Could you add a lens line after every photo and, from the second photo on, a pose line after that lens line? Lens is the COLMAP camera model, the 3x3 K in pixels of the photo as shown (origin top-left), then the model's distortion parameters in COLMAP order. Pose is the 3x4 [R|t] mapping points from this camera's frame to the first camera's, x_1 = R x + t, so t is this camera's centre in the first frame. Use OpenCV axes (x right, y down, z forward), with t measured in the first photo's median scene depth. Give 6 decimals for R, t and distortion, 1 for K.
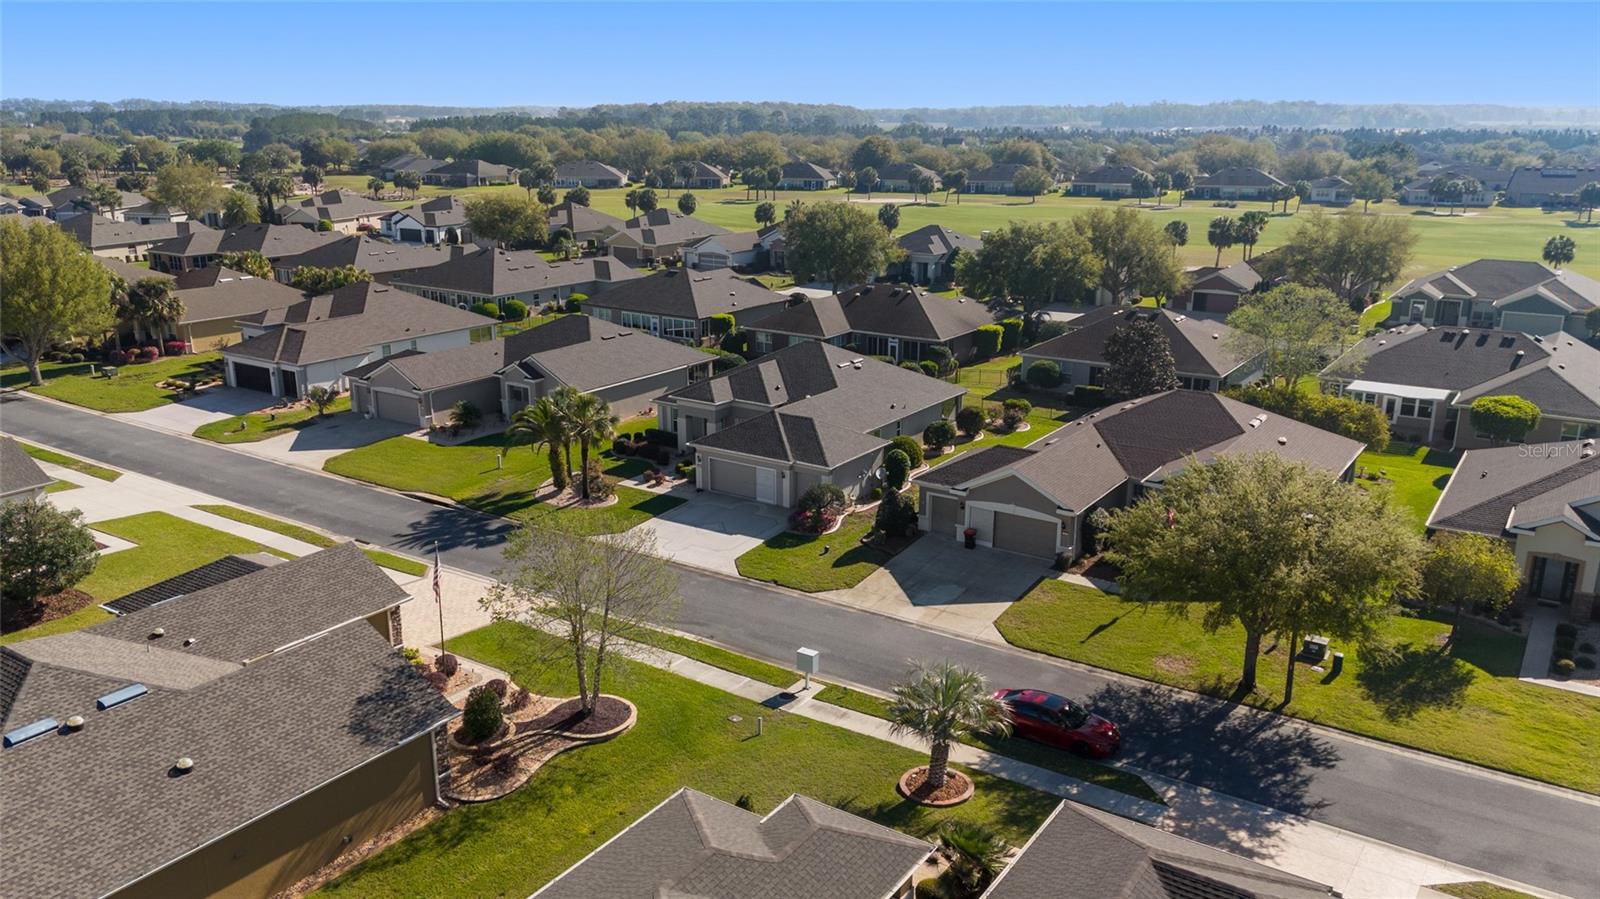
lens RADIAL K [[1189.2, 0, 800.0], [0, 1189.2, 449.5], [0, 0, 1]] dist [0.082729, -0.086769]
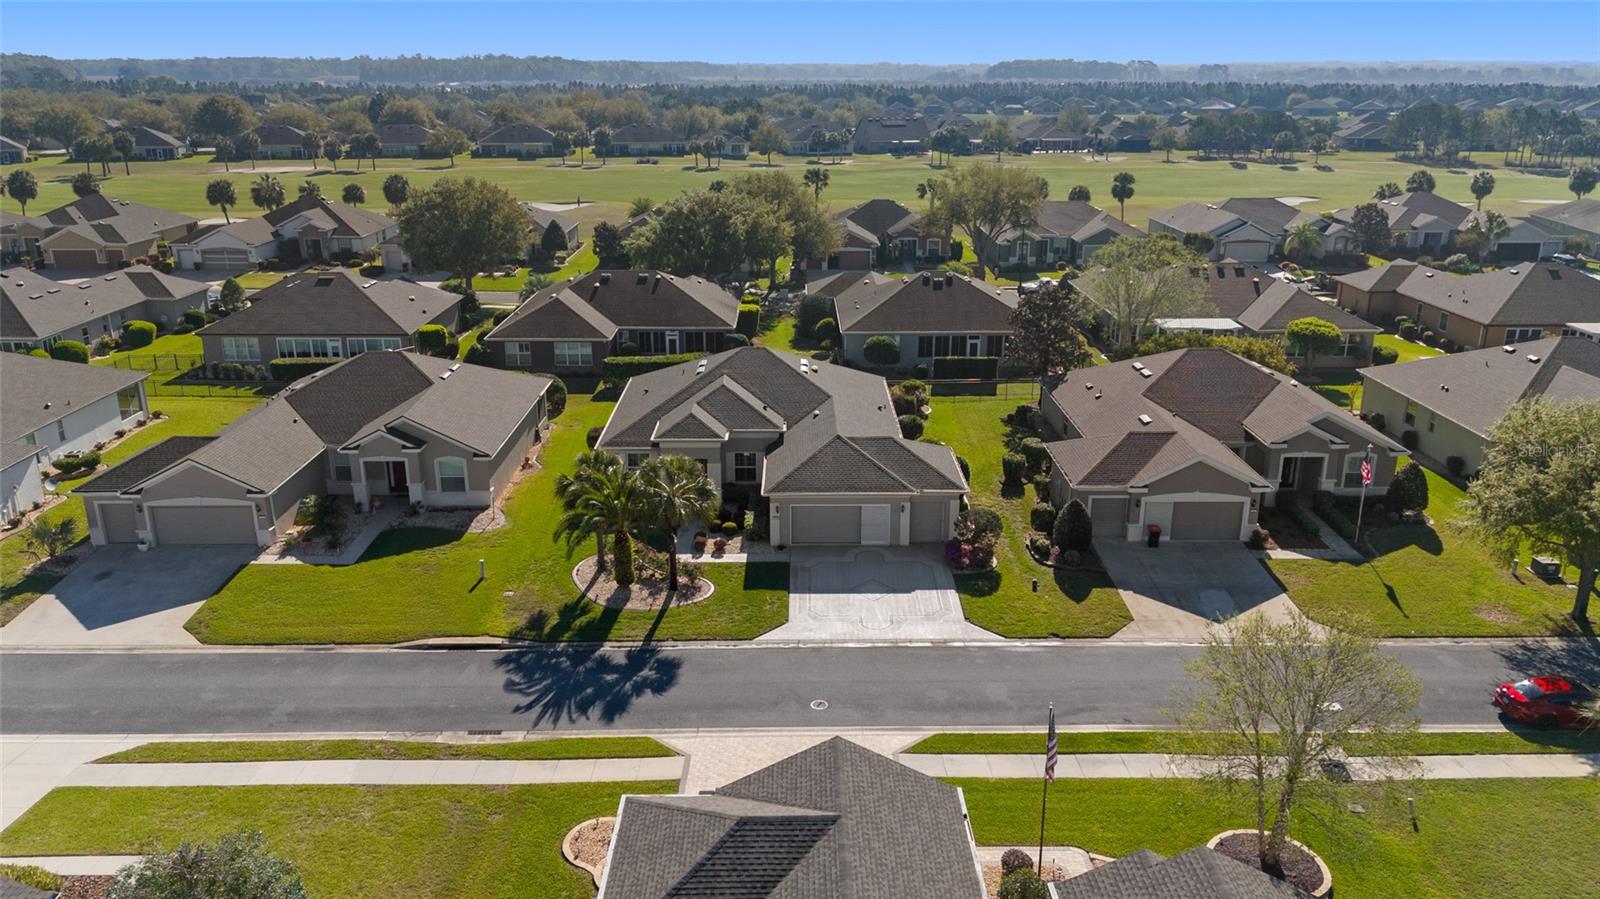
lens RADIAL K [[1189.2, 0, 800.0], [0, 1189.2, 449.5], [0, 0, 1]] dist [0.082729, -0.086769]
pose [[0.830461, -0.173122, 0.529494, -0.492008], [0.154597, 0.984773, 0.079508, -0.094097], [-0.535196, 0.015830, 0.844580, 0.307571]]
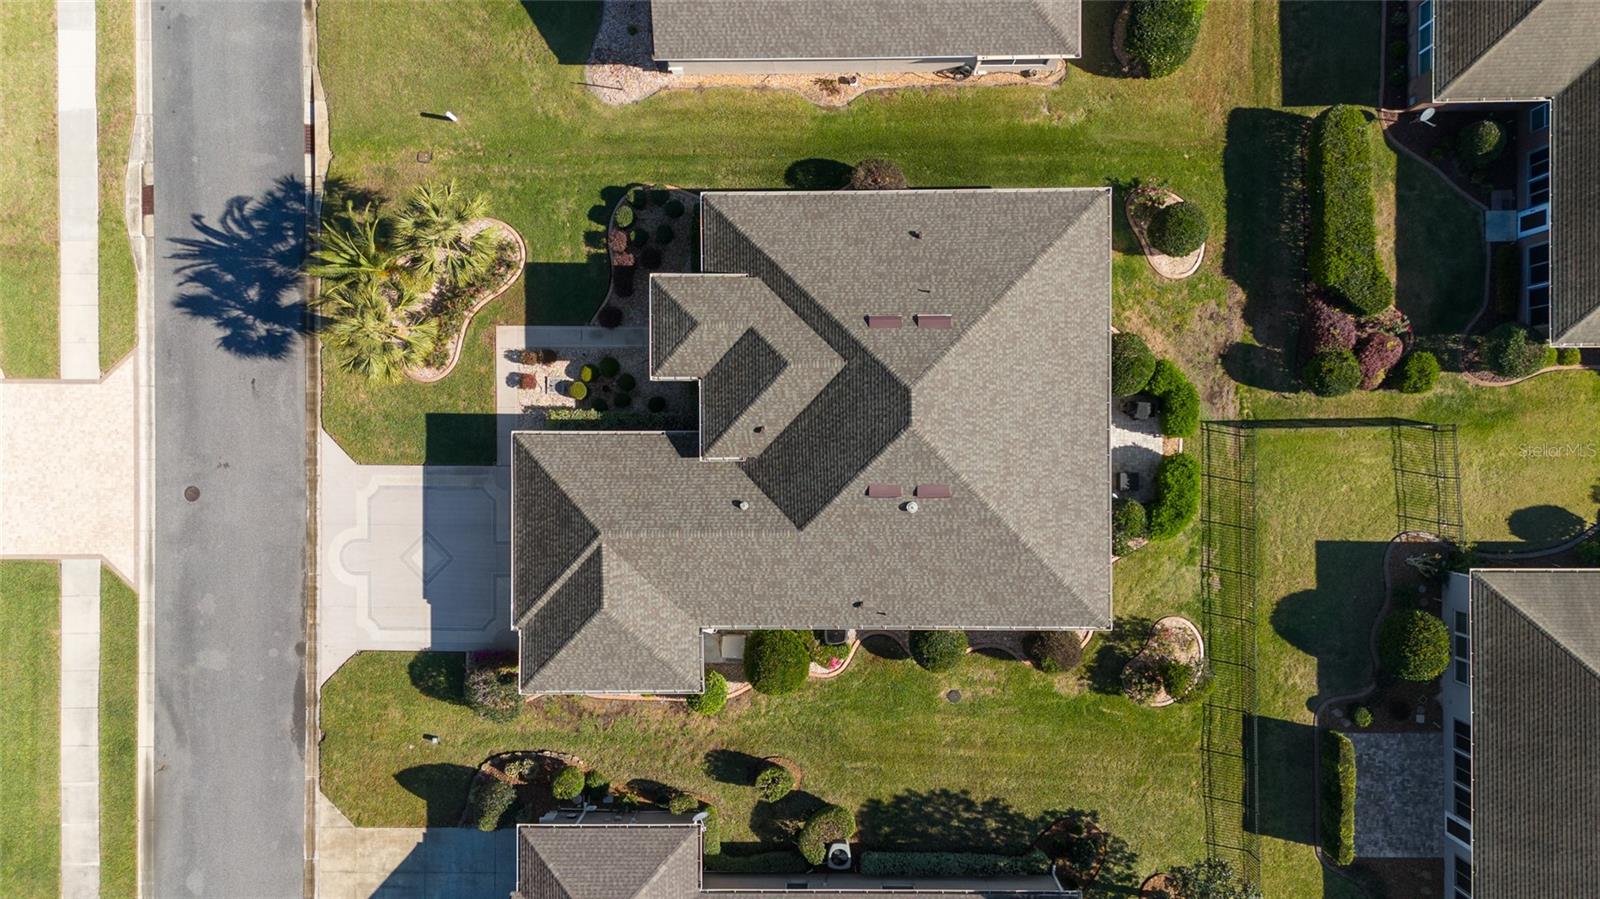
lens RADIAL K [[1189.2, 0, 800.0], [0, 1189.2, 449.5], [0, 0, 1]] dist [0.082729, -0.086769]
pose [[0.542727, 0.838494, -0.048726, 0.026637], [-0.149964, 0.153821, 0.976652, -0.646763], [0.826413, -0.522749, 0.209227, 0.986143]]
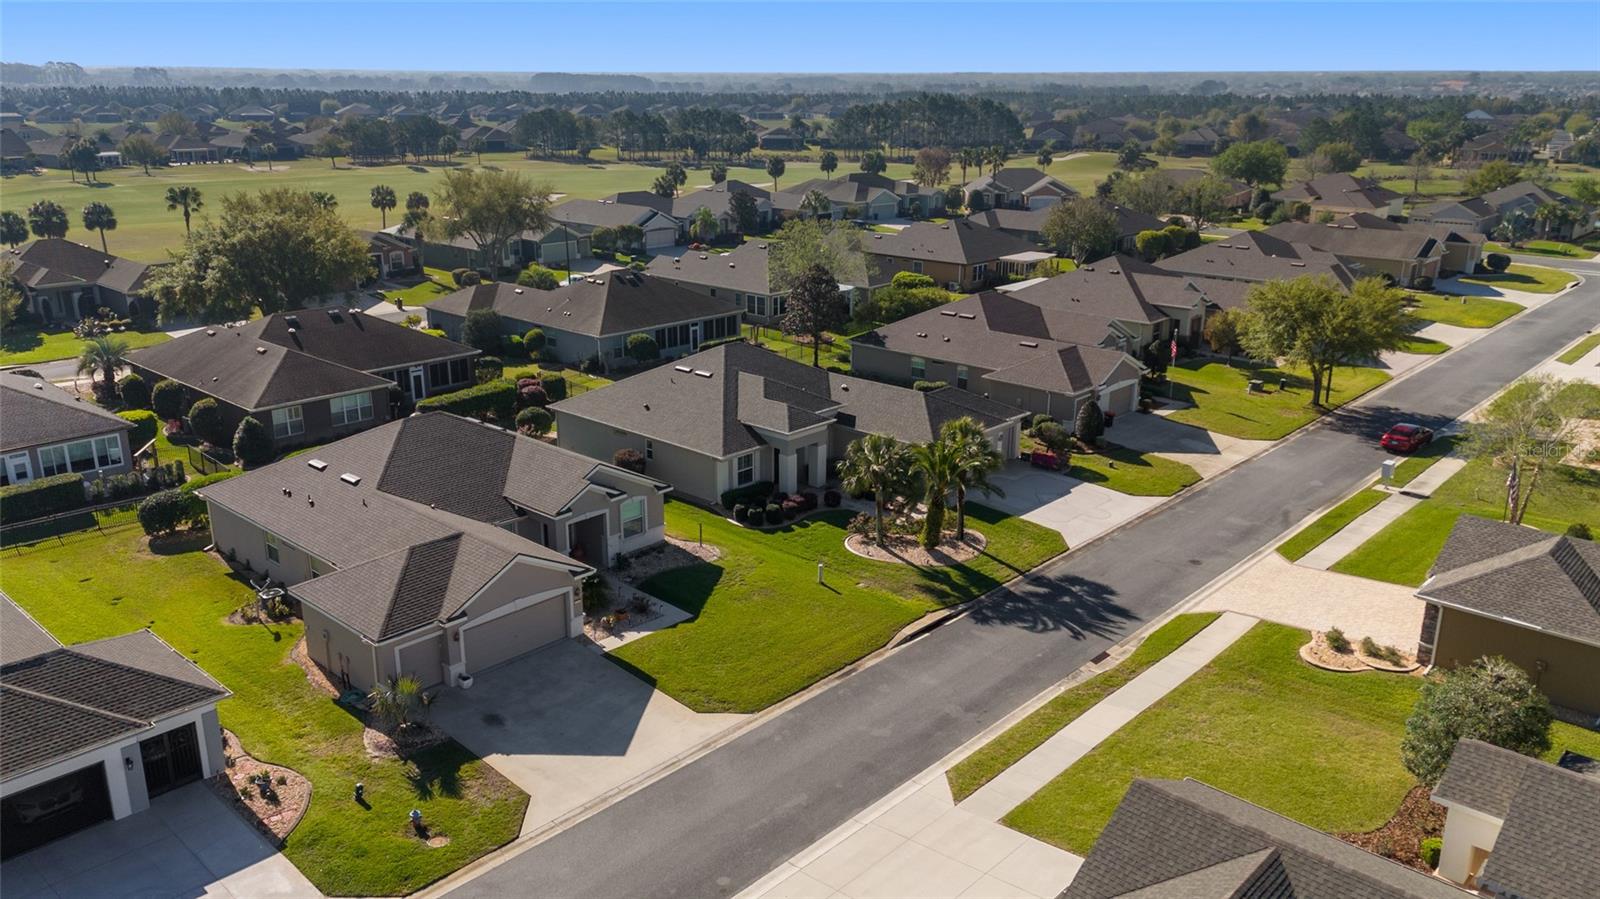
lens RADIAL K [[1189.2, 0, 800.0], [0, 1189.2, 449.5], [0, 0, 1]] dist [0.082729, -0.086769]
pose [[0.167552, -0.297730, 0.939832, -0.969076], [0.266509, 0.931493, 0.247575, -0.258046], [-0.949157, 0.208992, 0.235421, 0.879771]]
